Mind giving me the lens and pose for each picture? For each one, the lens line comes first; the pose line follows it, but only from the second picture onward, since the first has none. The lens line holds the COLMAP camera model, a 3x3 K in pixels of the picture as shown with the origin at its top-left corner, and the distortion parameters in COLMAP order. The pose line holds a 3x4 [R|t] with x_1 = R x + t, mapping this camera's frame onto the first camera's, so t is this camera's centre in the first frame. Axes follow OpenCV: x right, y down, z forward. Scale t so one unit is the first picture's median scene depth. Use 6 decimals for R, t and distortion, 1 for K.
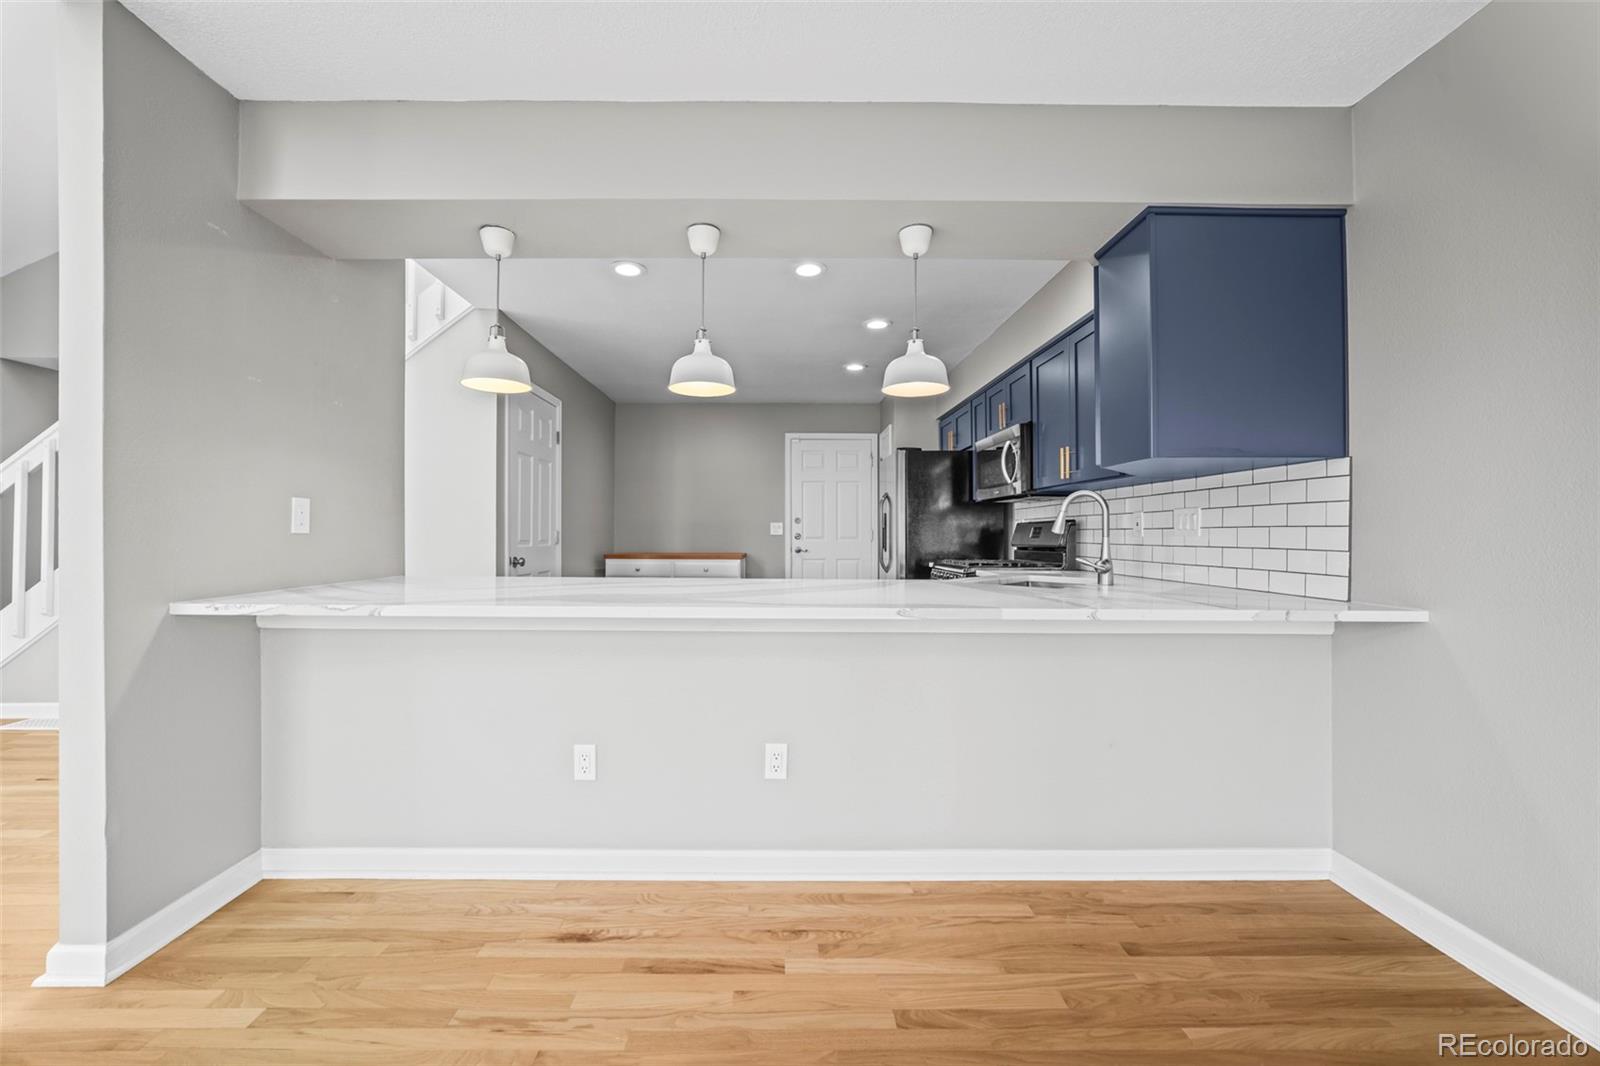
lens RADIAL K [[633.4, 0, 793.1], [0, 633.4, 523.5], [0, 0, 1]] dist [-0.016185, 0.005844]
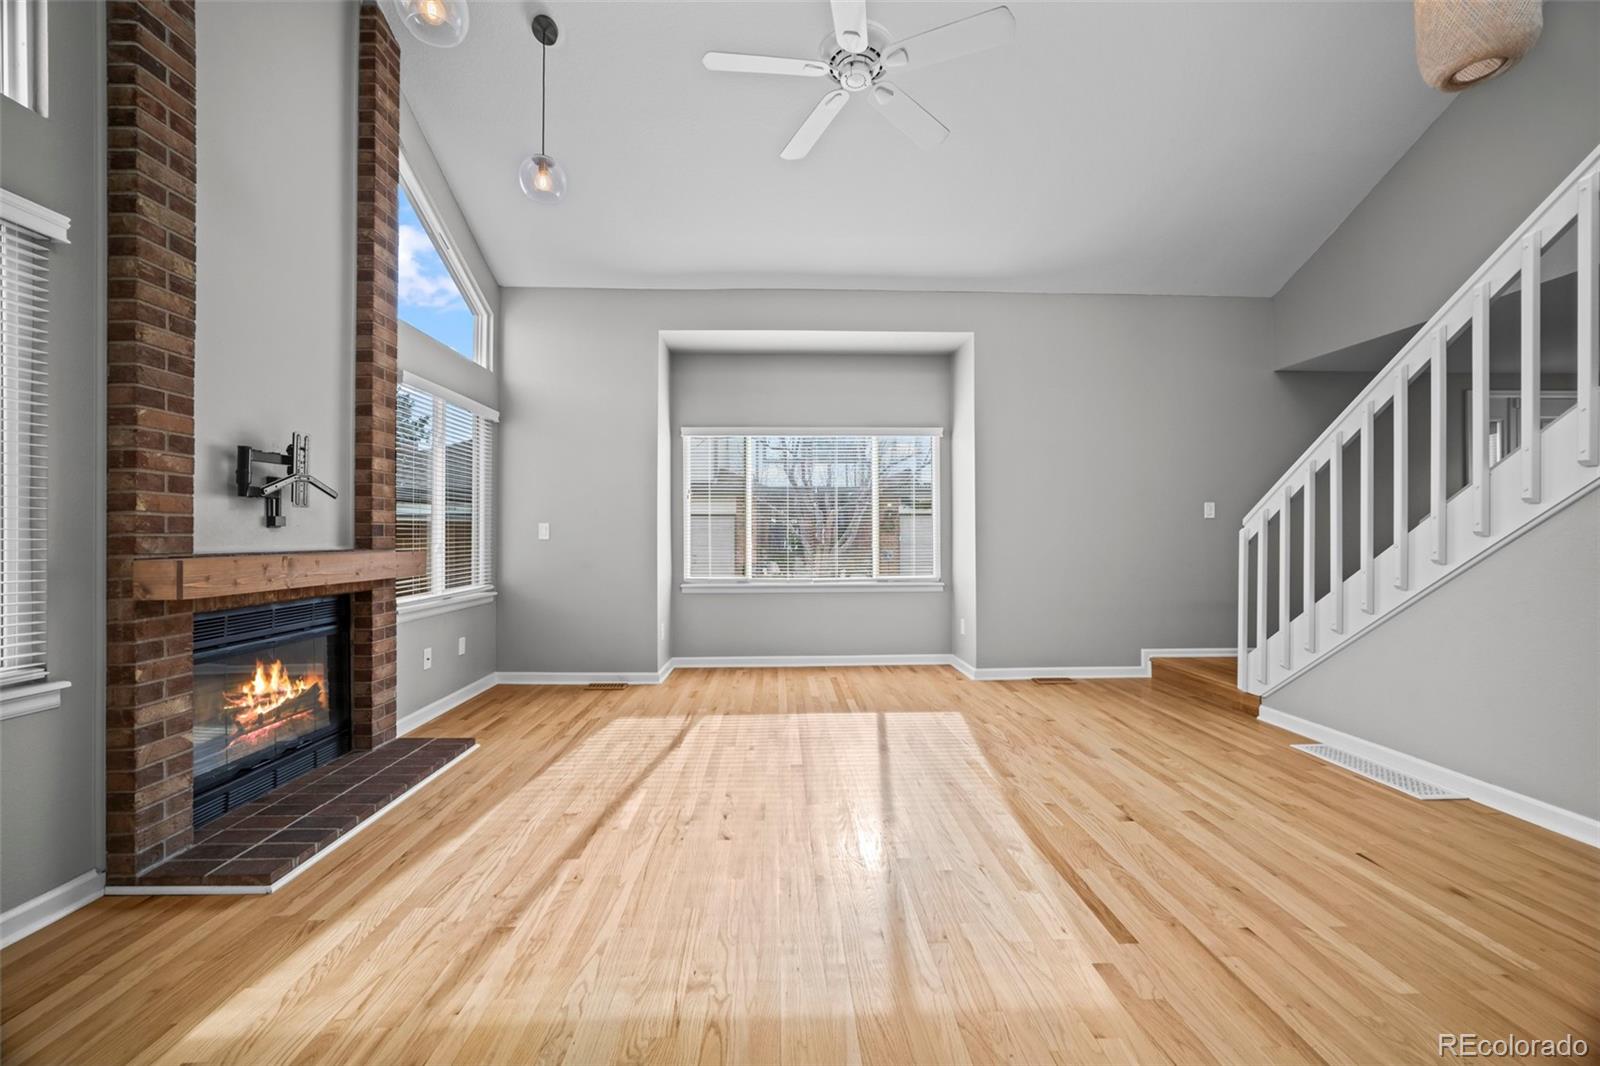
lens RADIAL K [[622.9, 0, 792.0], [0, 622.9, 536.8], [0, 0, 1]] dist [-0.019765, 0.007386]
pose [[0.028103, -0.003056, -0.999600, -0.621571], [0.018193, 0.999831, -0.002545, 0.001265], [0.999439, -0.018114, 0.028153, 0.377526]]
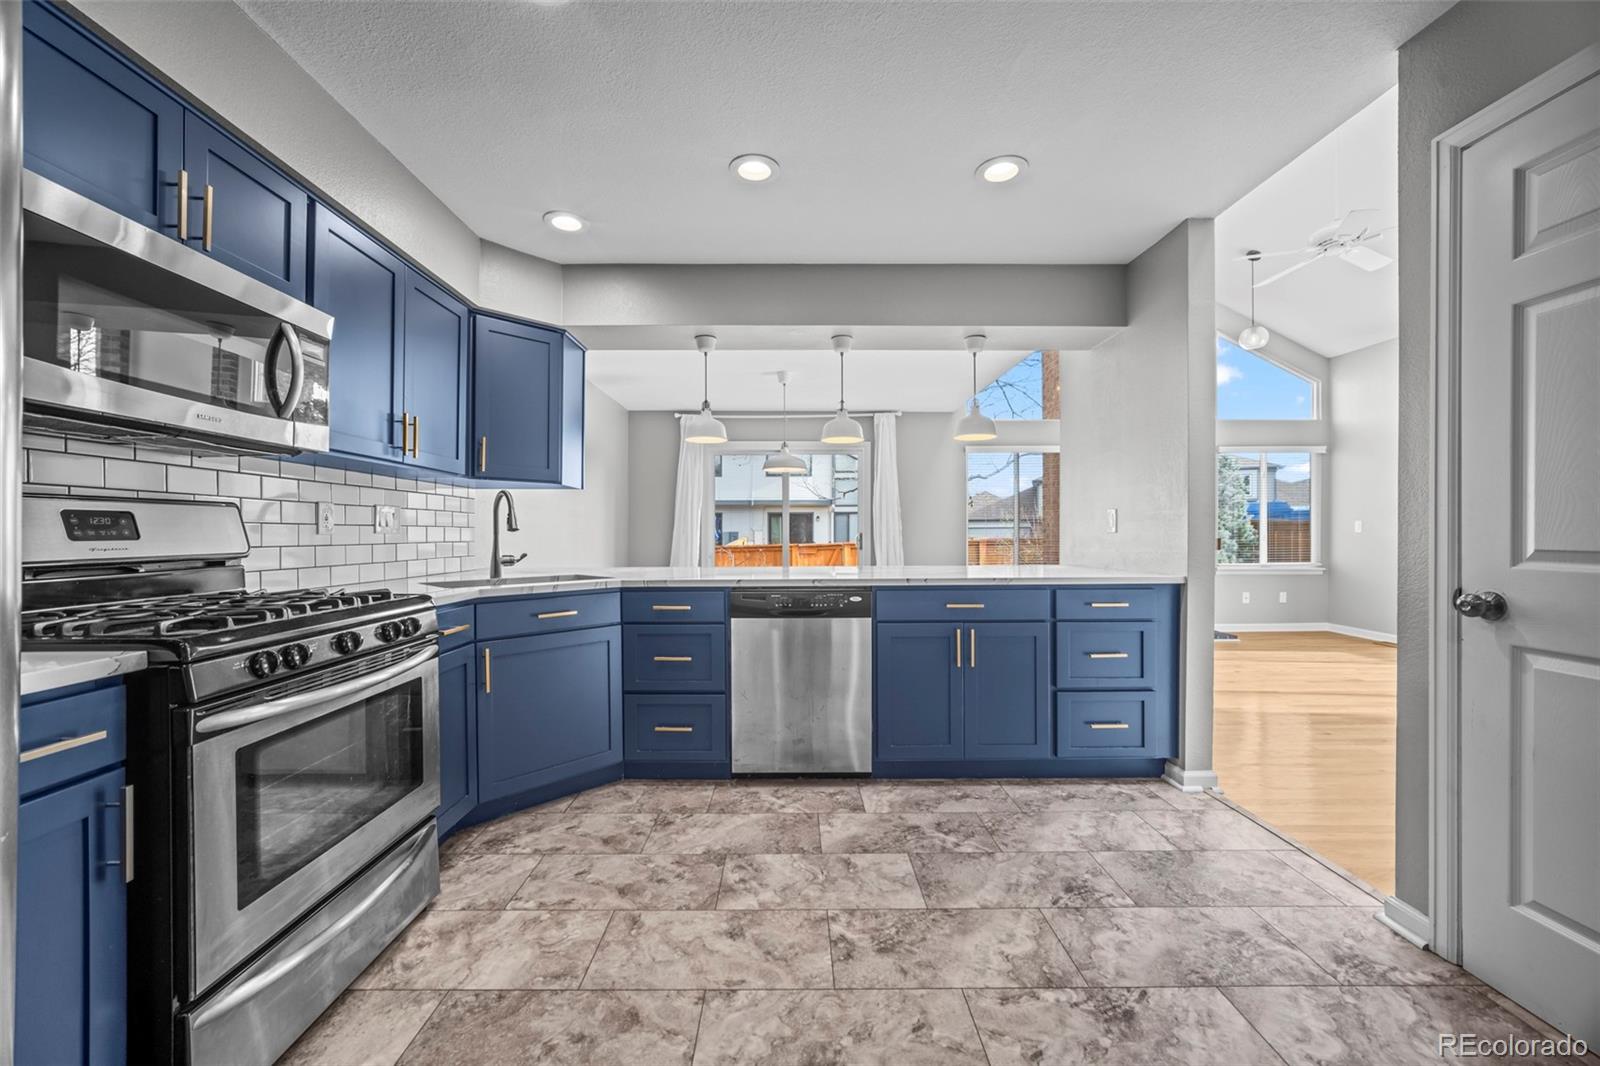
lens RADIAL K [[622.9, 0, 796.8], [0, 622.9, 535.7], [0, 0, 1]] dist [-0.019765, 0.007386]
pose [[-0.999899, -0.000943, -0.014188, -0.027912], [-0.000758, 0.999915, -0.013011, 0.047096], [0.014199, -0.012999, -0.999815, 2.647814]]
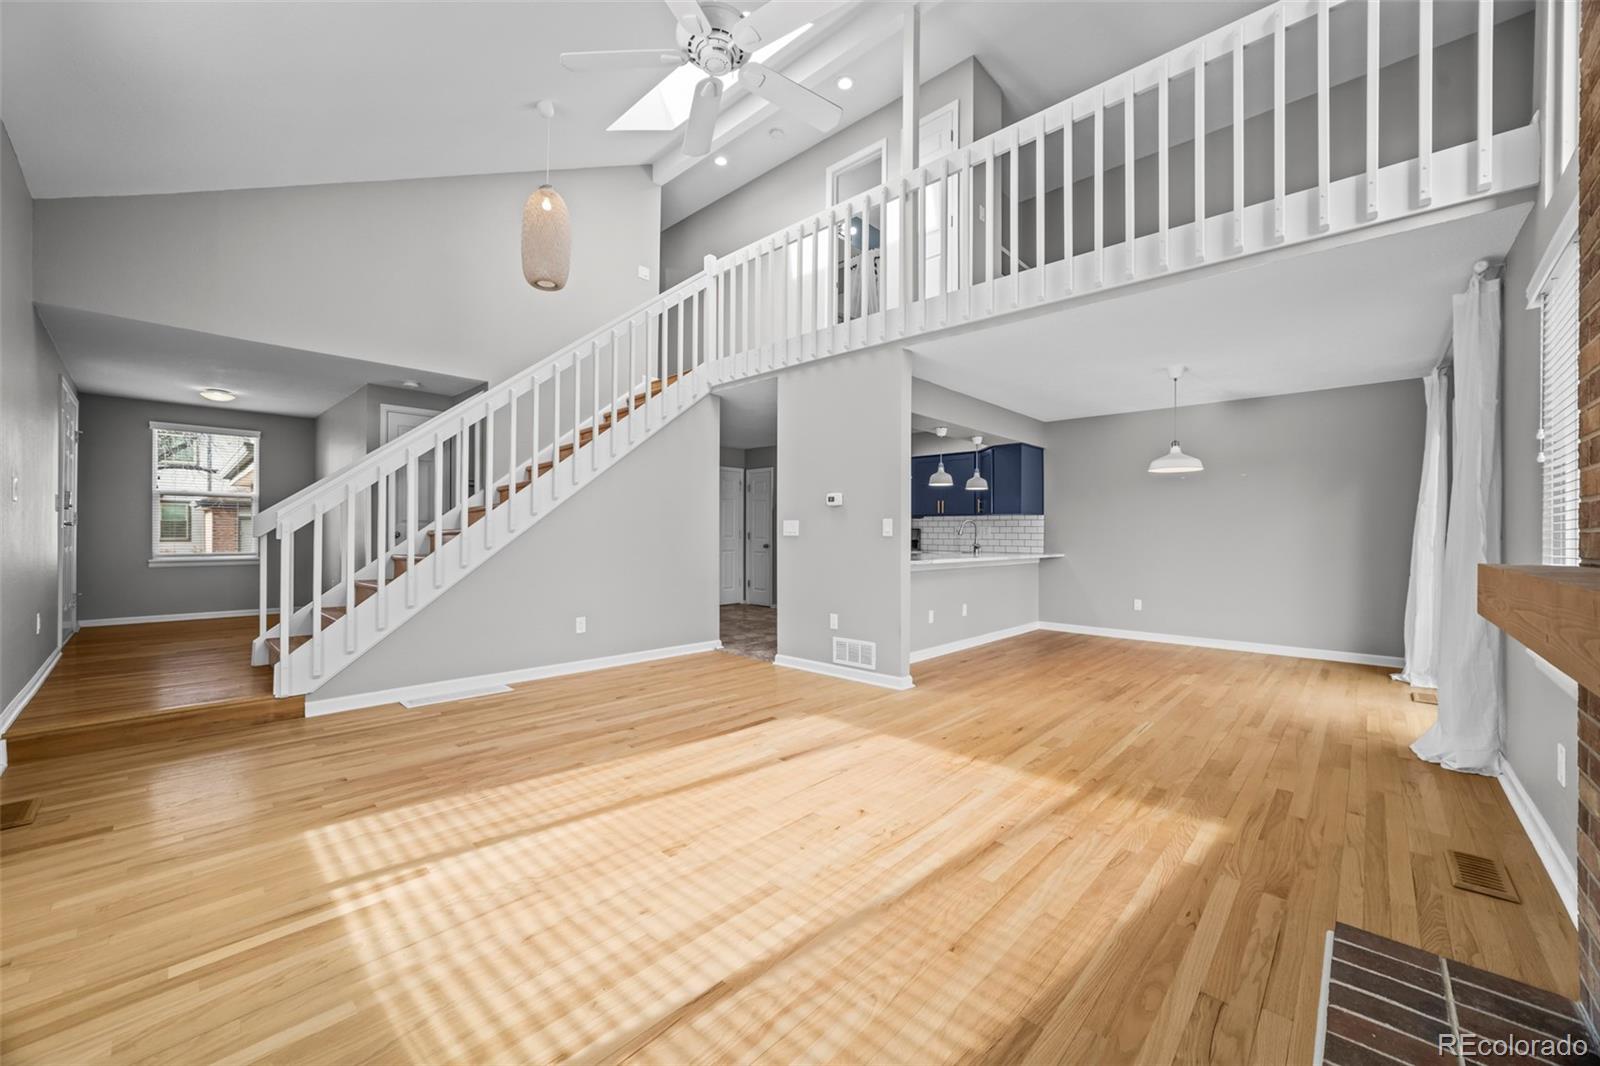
lens RADIAL K [[622.9, 0, 787.0], [0, 622.9, 537.2], [0, 0, 1]] dist [-0.019765, 0.007386]
pose [[0.697035, -0.003308, 0.717030, -2.746596], [-0.014200, 0.999730, 0.018416, -0.018322], [-0.716897, -0.023018, 0.696799, -0.461905]]
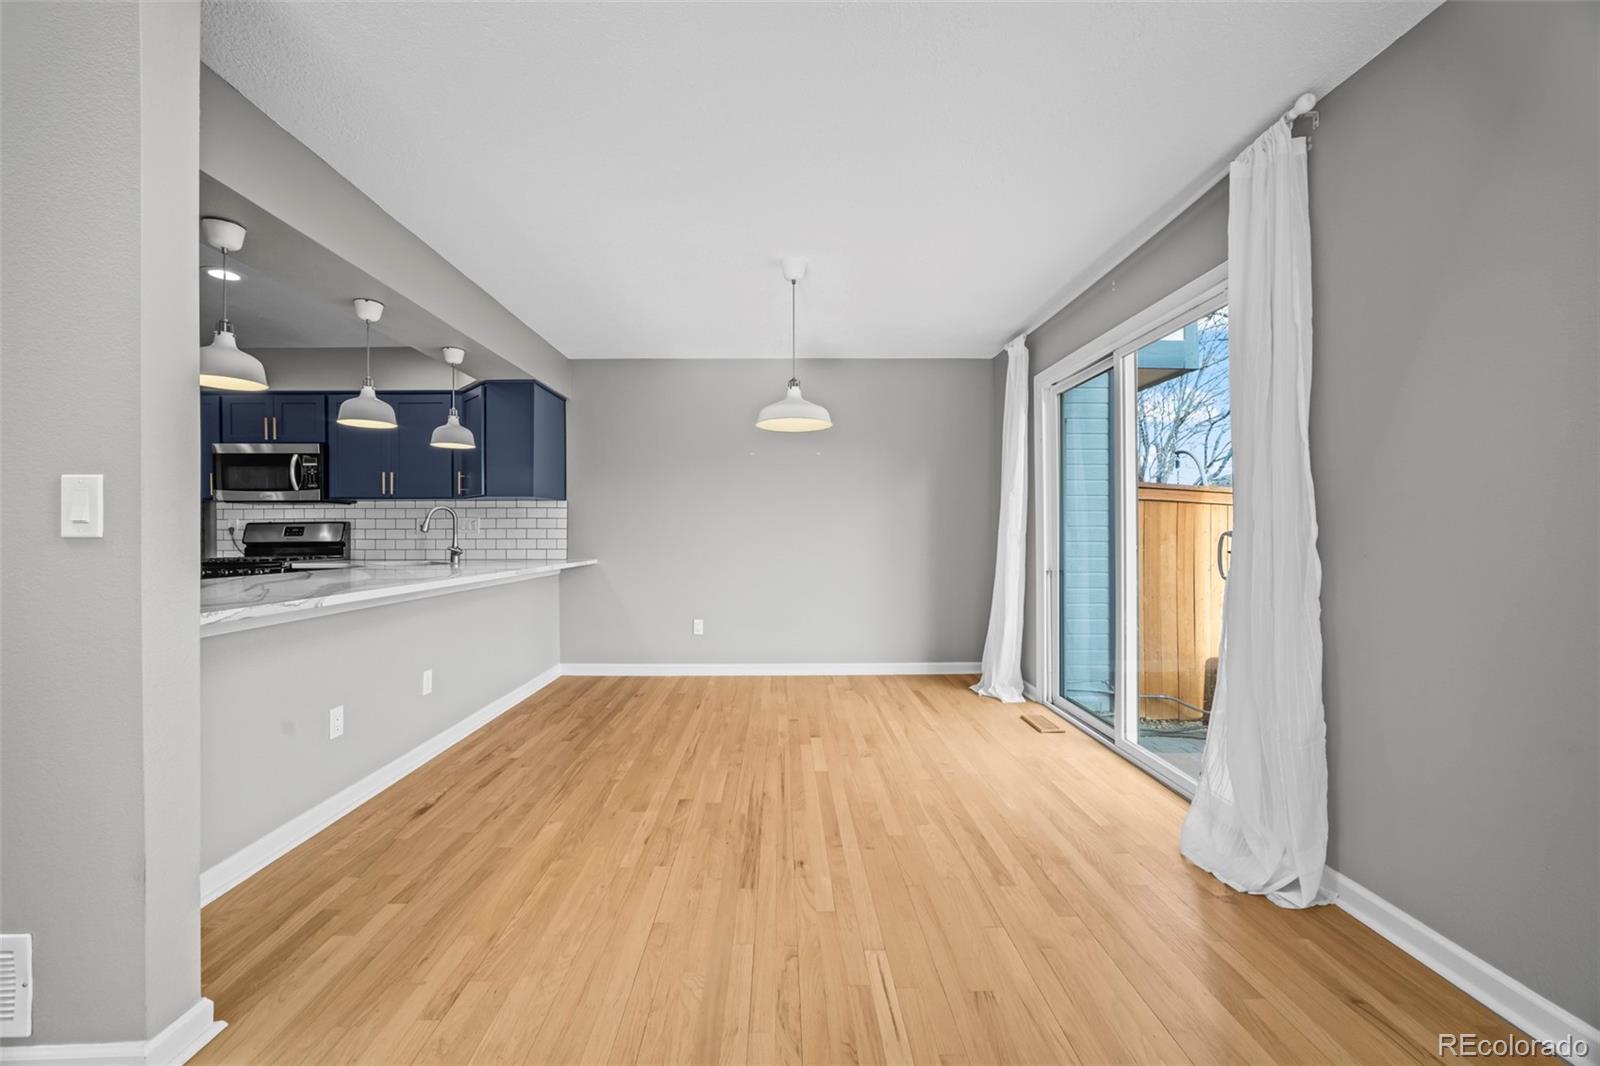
lens RADIAL K [[622.9, 0, 793.9], [0, 622.9, 524.9], [0, 0, 1]] dist [-0.019765, 0.007386]
pose [[-0.014040, 0.008261, 0.999867, -1.516913], [-0.012366, 0.999888, -0.008435, -0.001130], [-0.999825, -0.012483, -0.013937, 0.141988]]
